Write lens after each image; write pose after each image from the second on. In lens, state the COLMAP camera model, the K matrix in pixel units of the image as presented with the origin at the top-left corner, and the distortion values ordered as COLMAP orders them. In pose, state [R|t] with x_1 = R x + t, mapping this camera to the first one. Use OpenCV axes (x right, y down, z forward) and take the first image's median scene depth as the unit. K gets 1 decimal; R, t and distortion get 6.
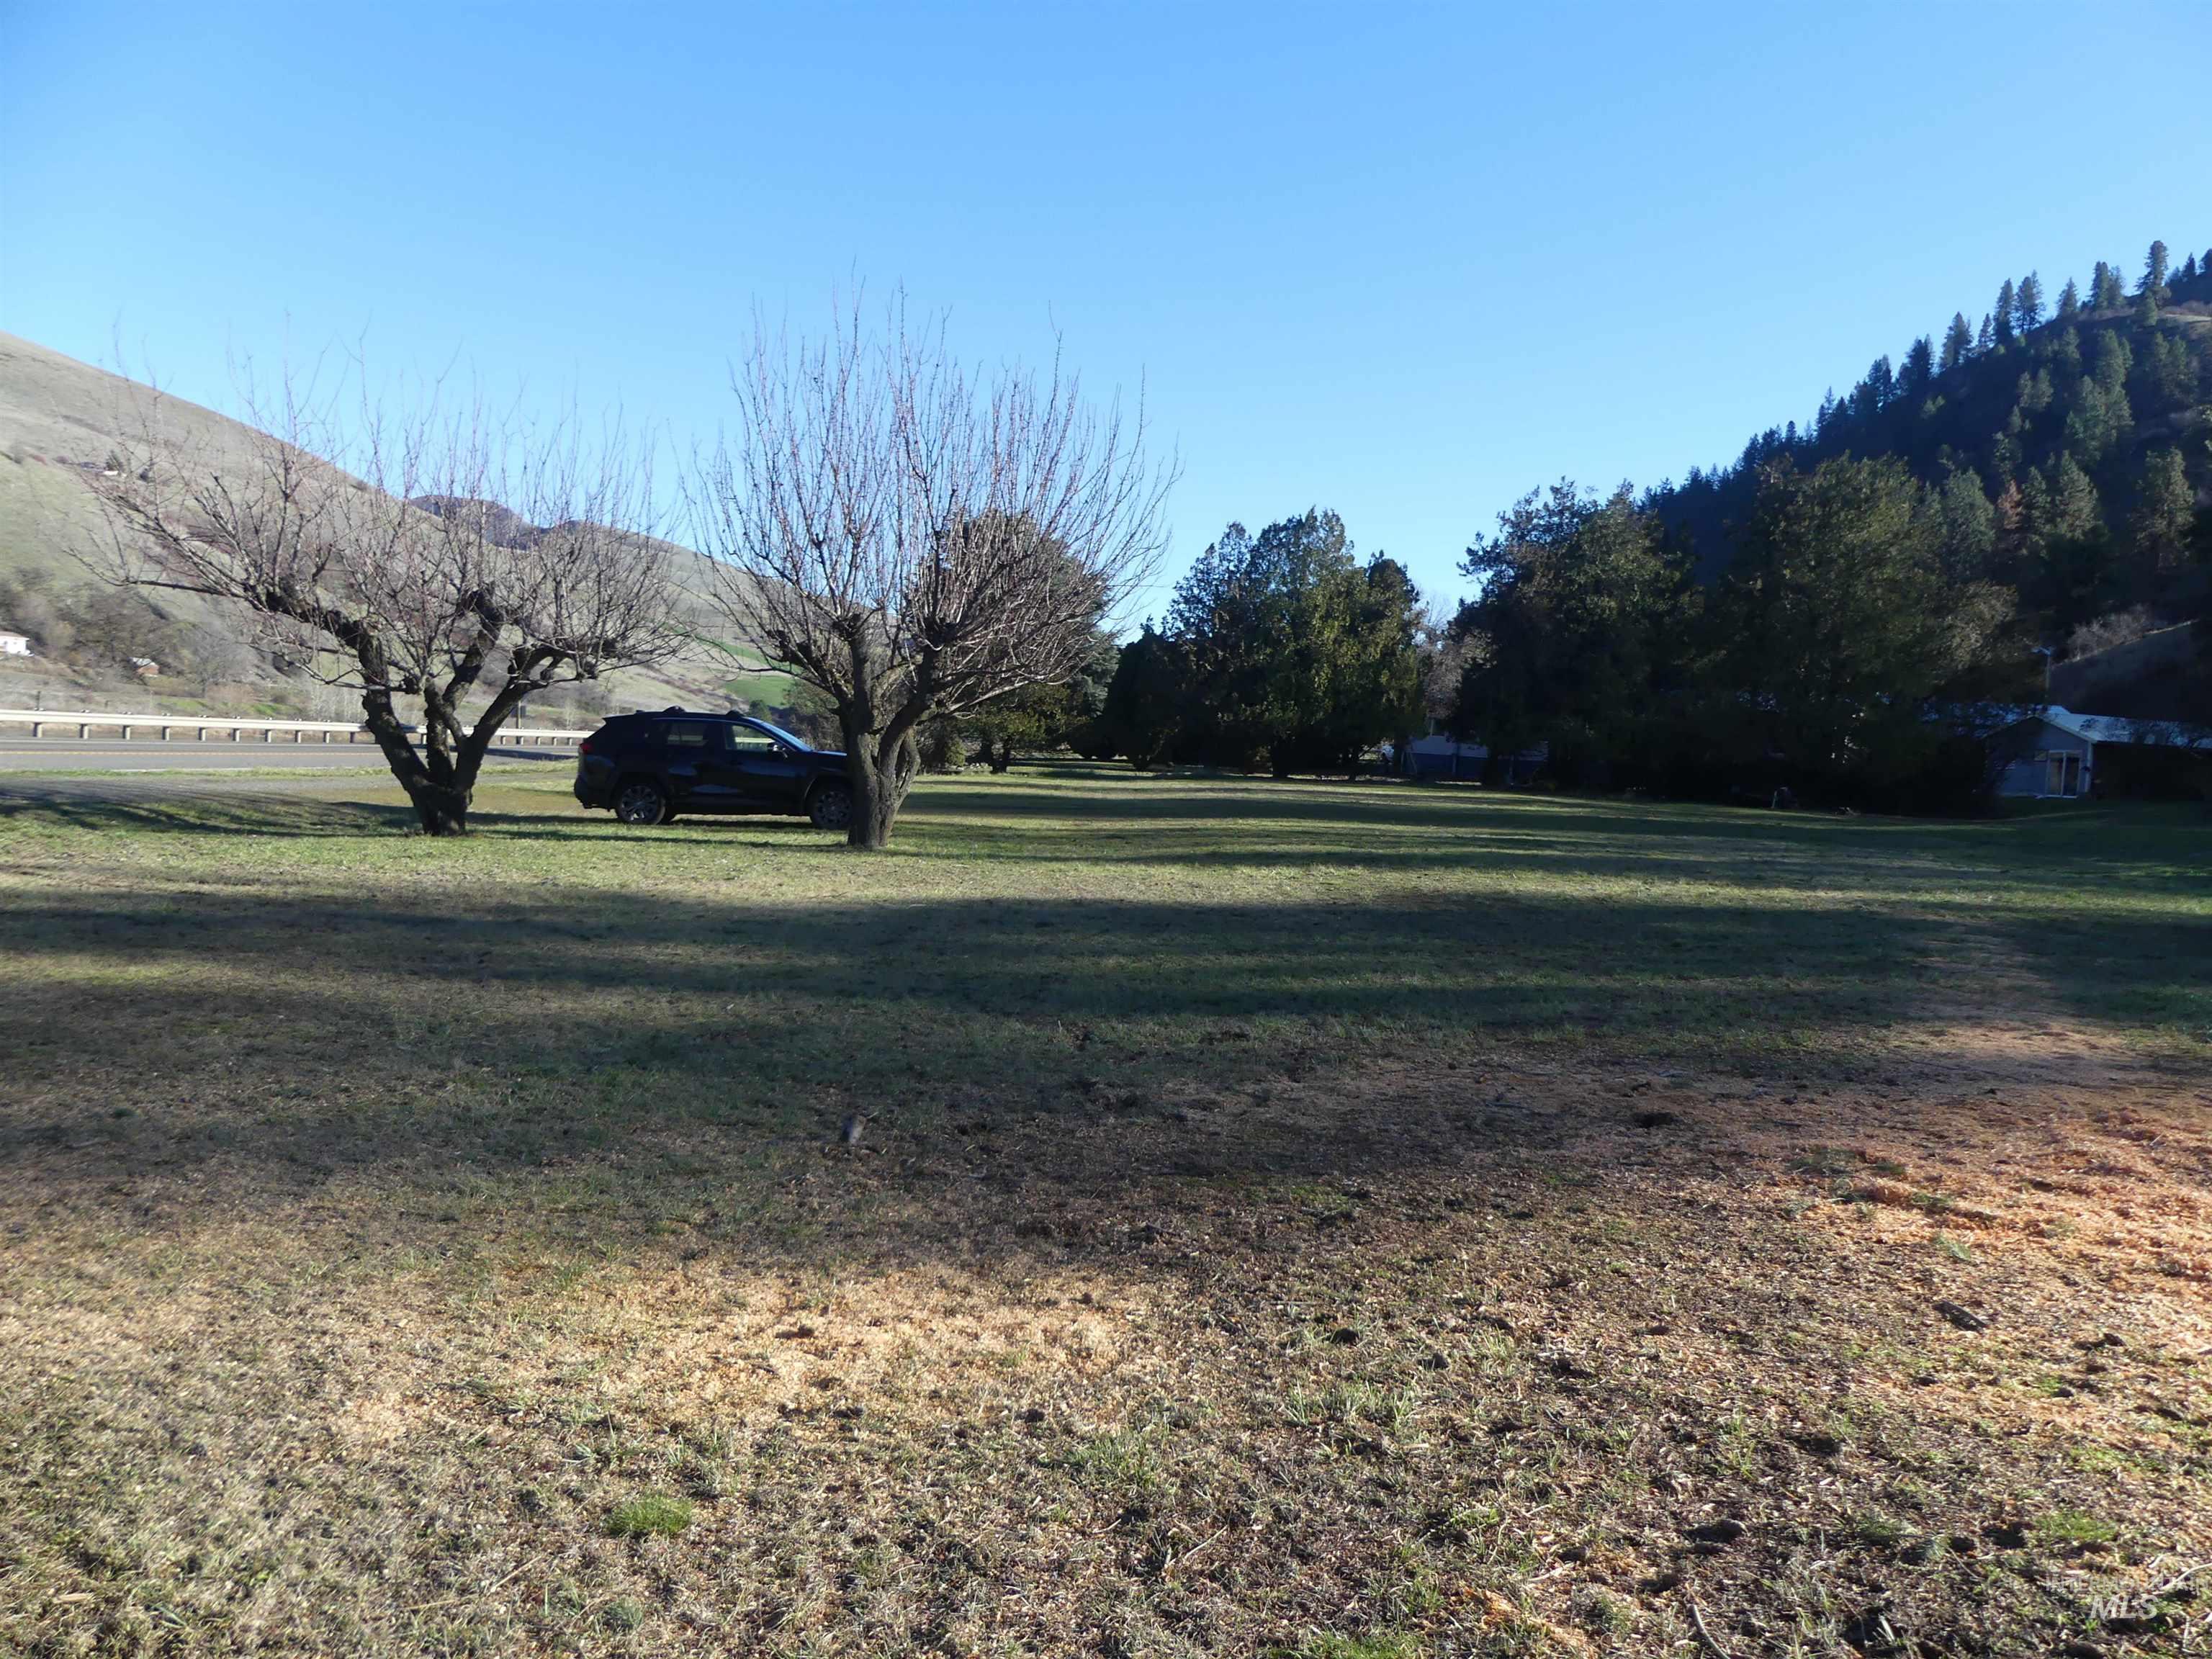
lens RADIAL K [[1682.6, 0, 1162.6], [0, 1682.6, 823.4], [0, 0, 1]] dist [-0.013644, 0.025841]
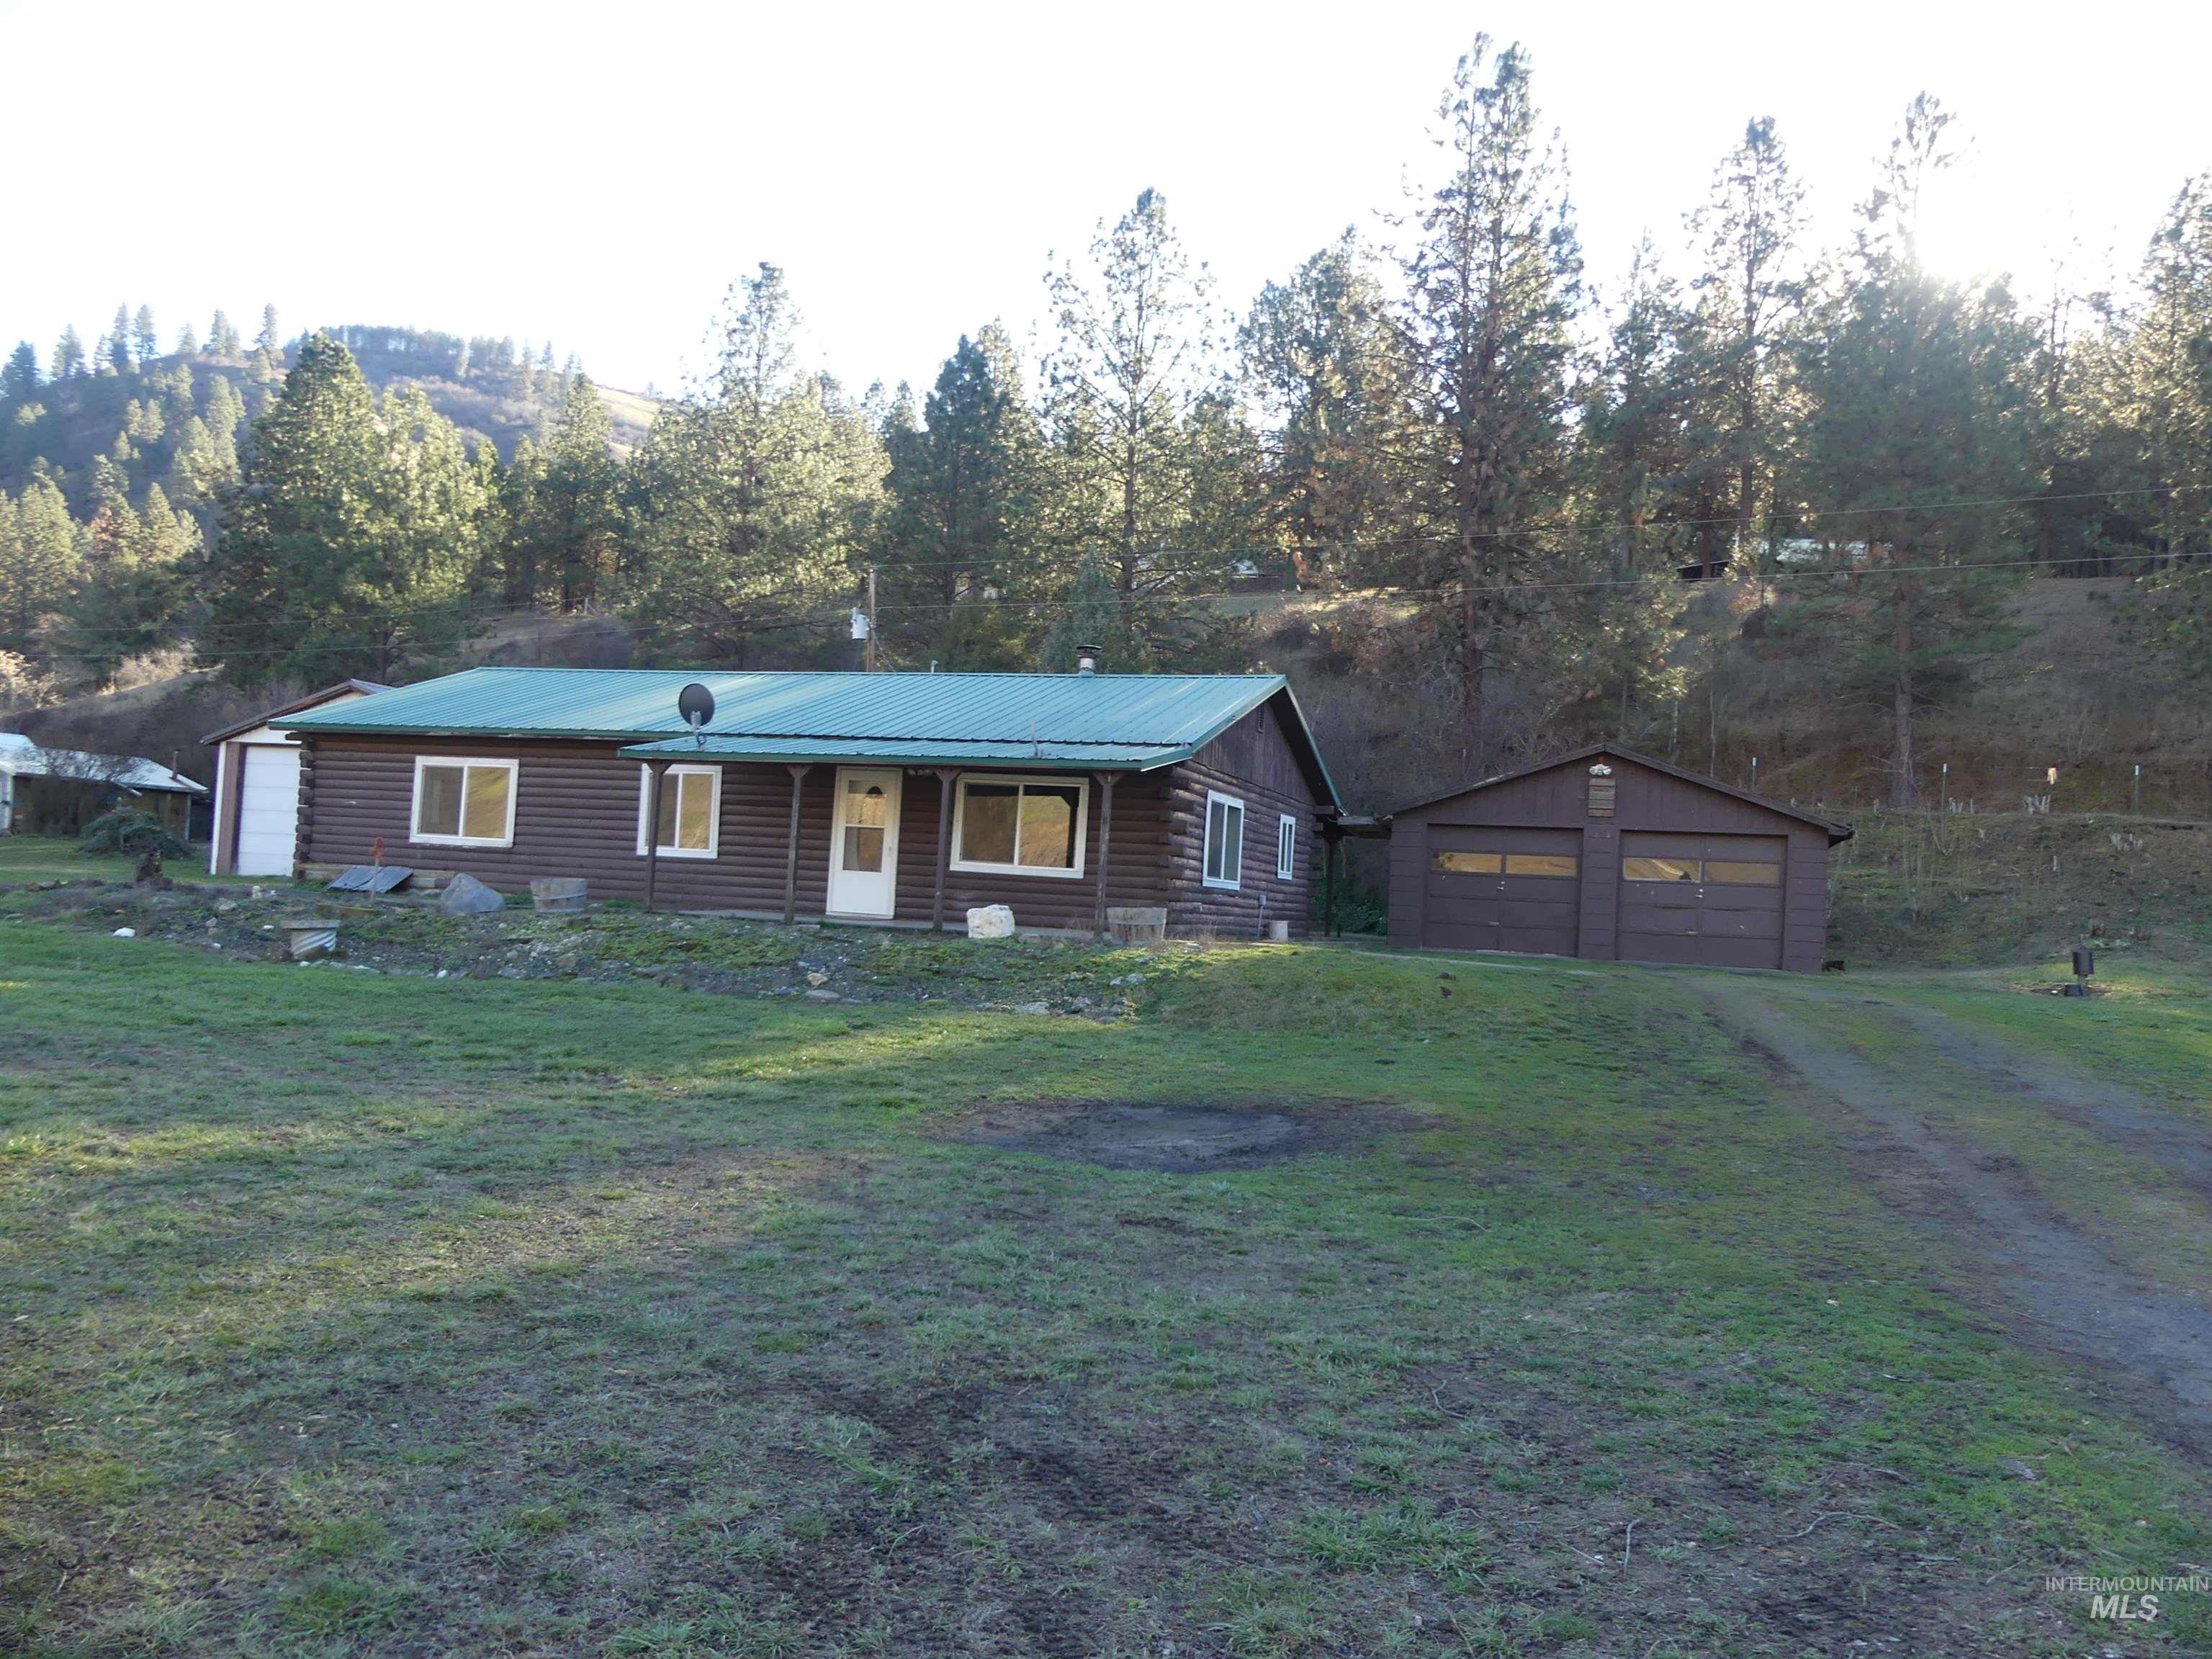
lens RADIAL K [[1682.6, 0, 1096.9], [0, 1682.6, 836.9], [0, 0, 1]] dist [-0.013644, 0.025841]
pose [[0.556731, 0.004122, 0.830683, 0.016940], [0.009034, 0.999899, -0.011016, 0.000241], [-0.830644, 0.013637, 0.556637, -0.000315]]
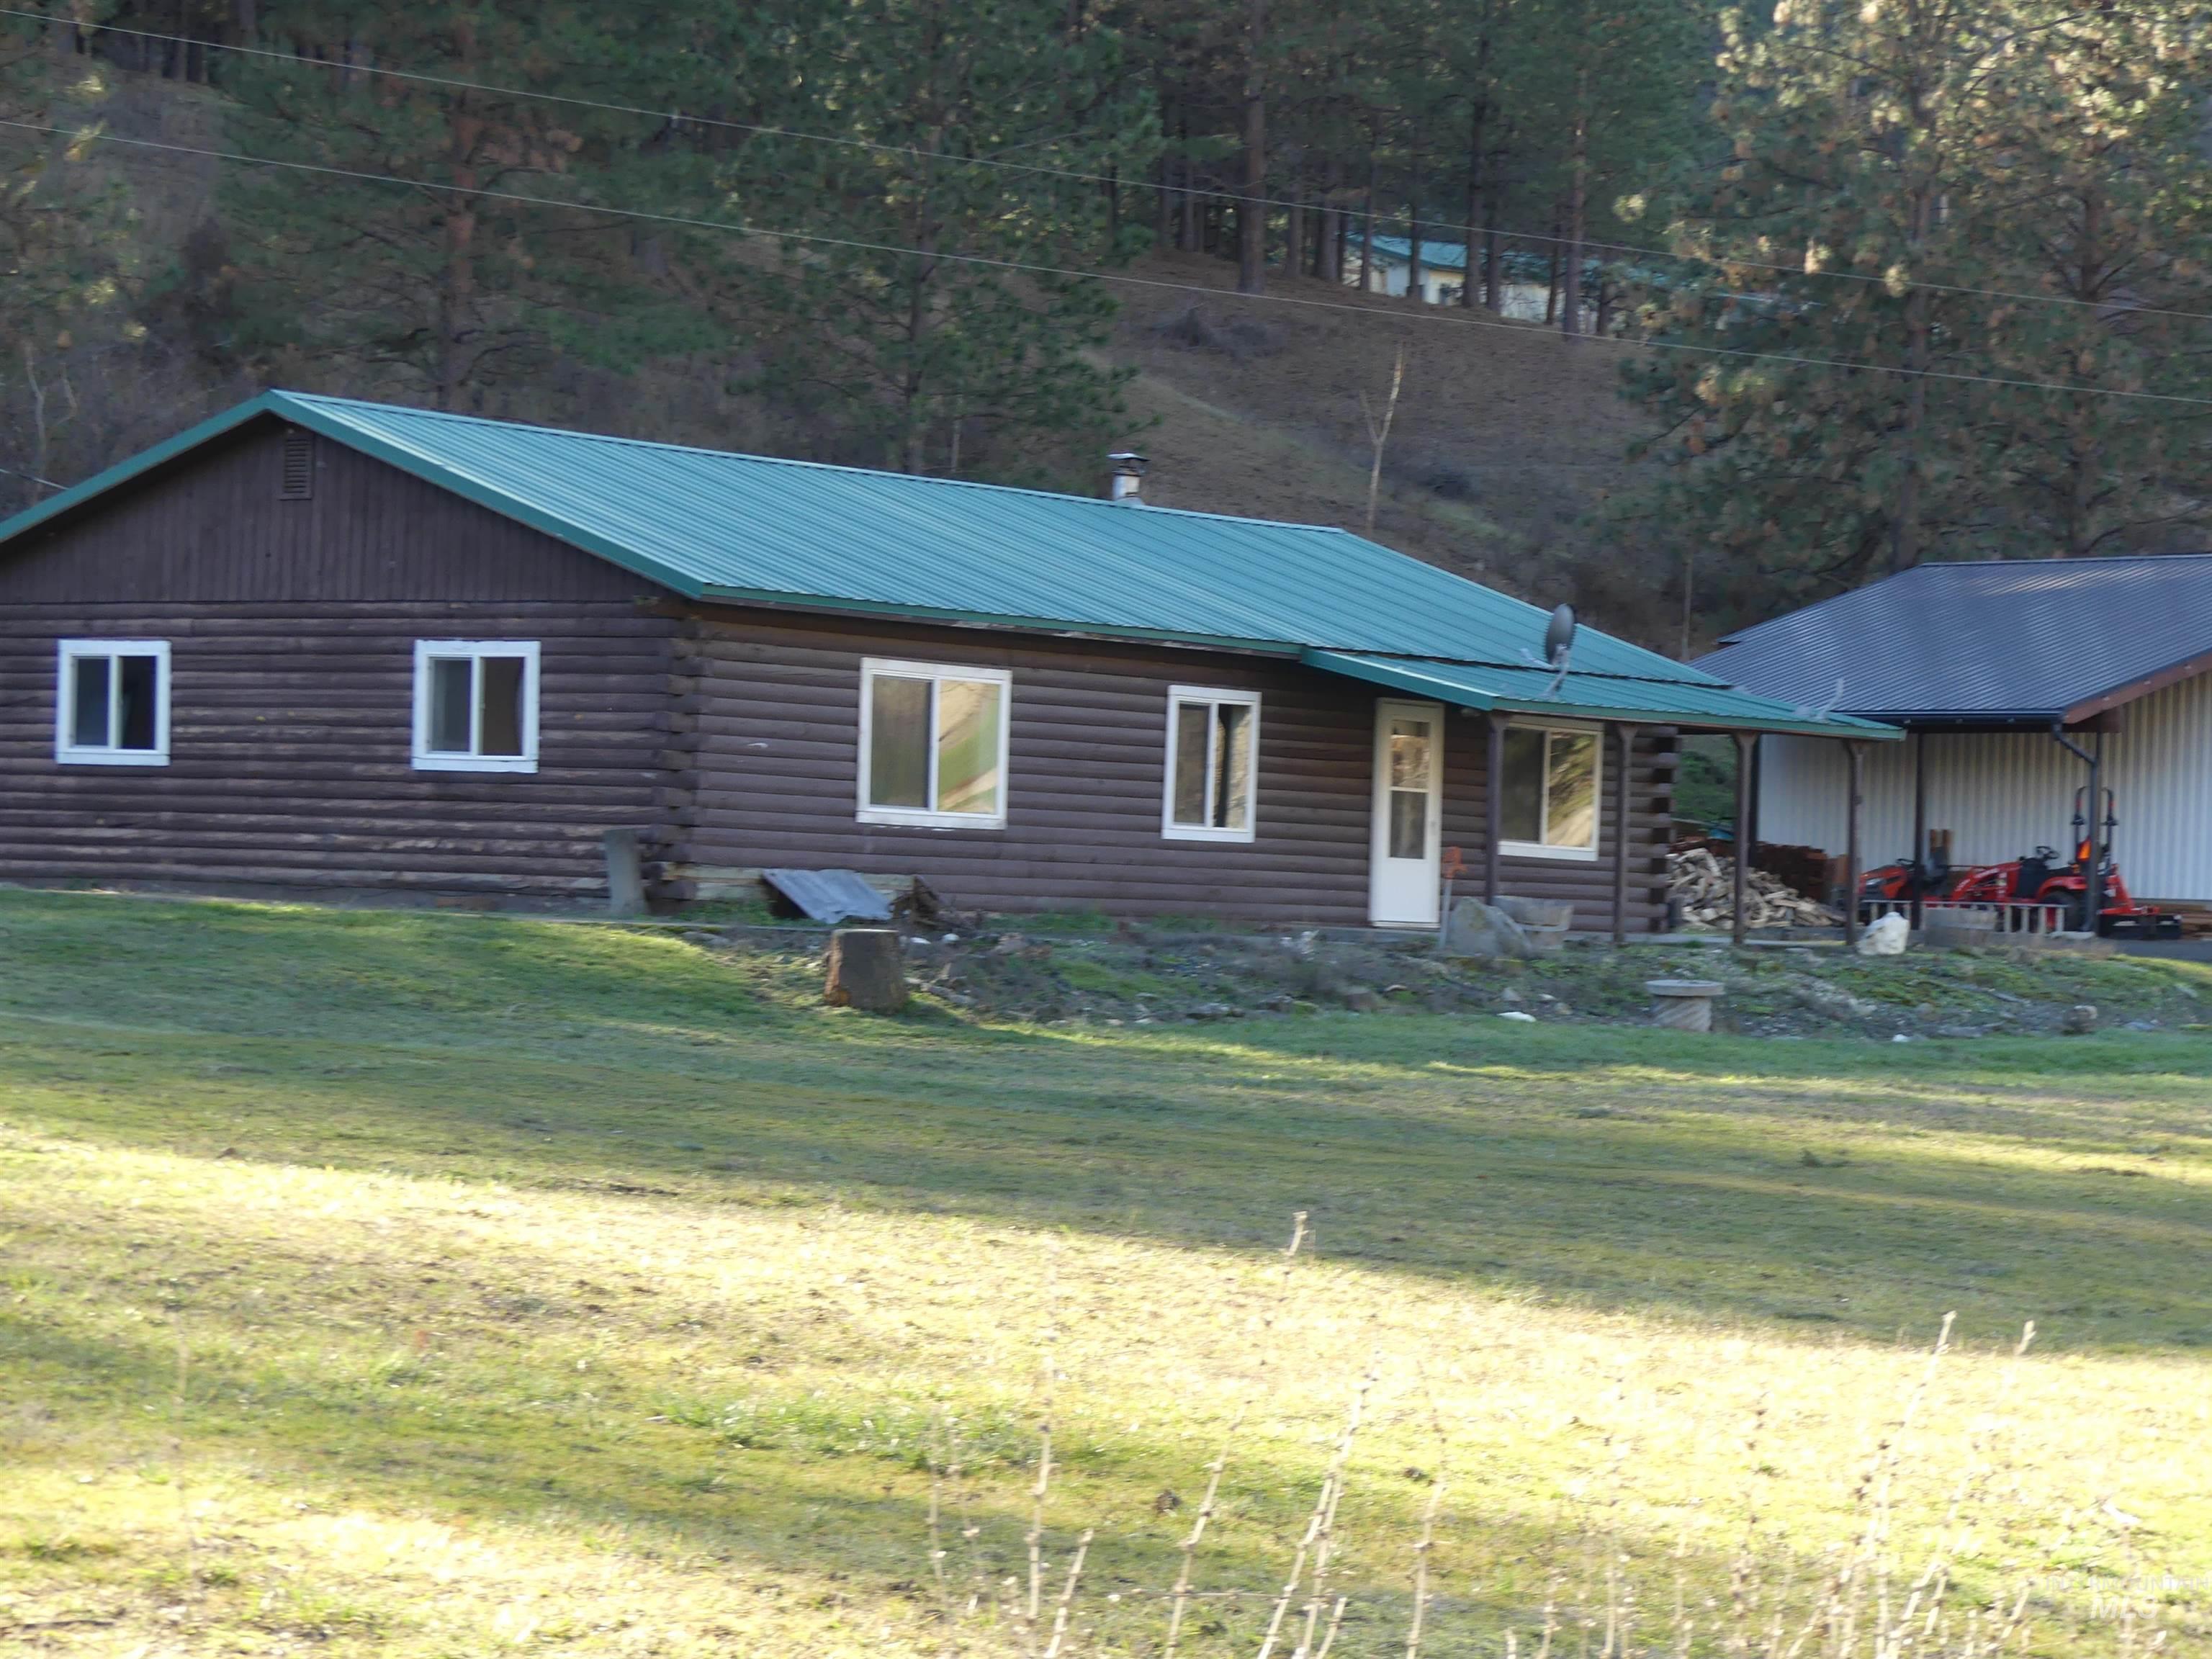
lens RADIAL K [[5823.1, 0, 1105.2], [0, 5823.1, 829.2], [0, 0, 1]] dist [-0.007317, 0.000000]
pose [[-0.618445, -0.075139, 0.782228, -0.029733], [-0.043479, 0.997165, 0.061410, -0.006473], [-0.784624, 0.003968, -0.619959, 0.105558]]
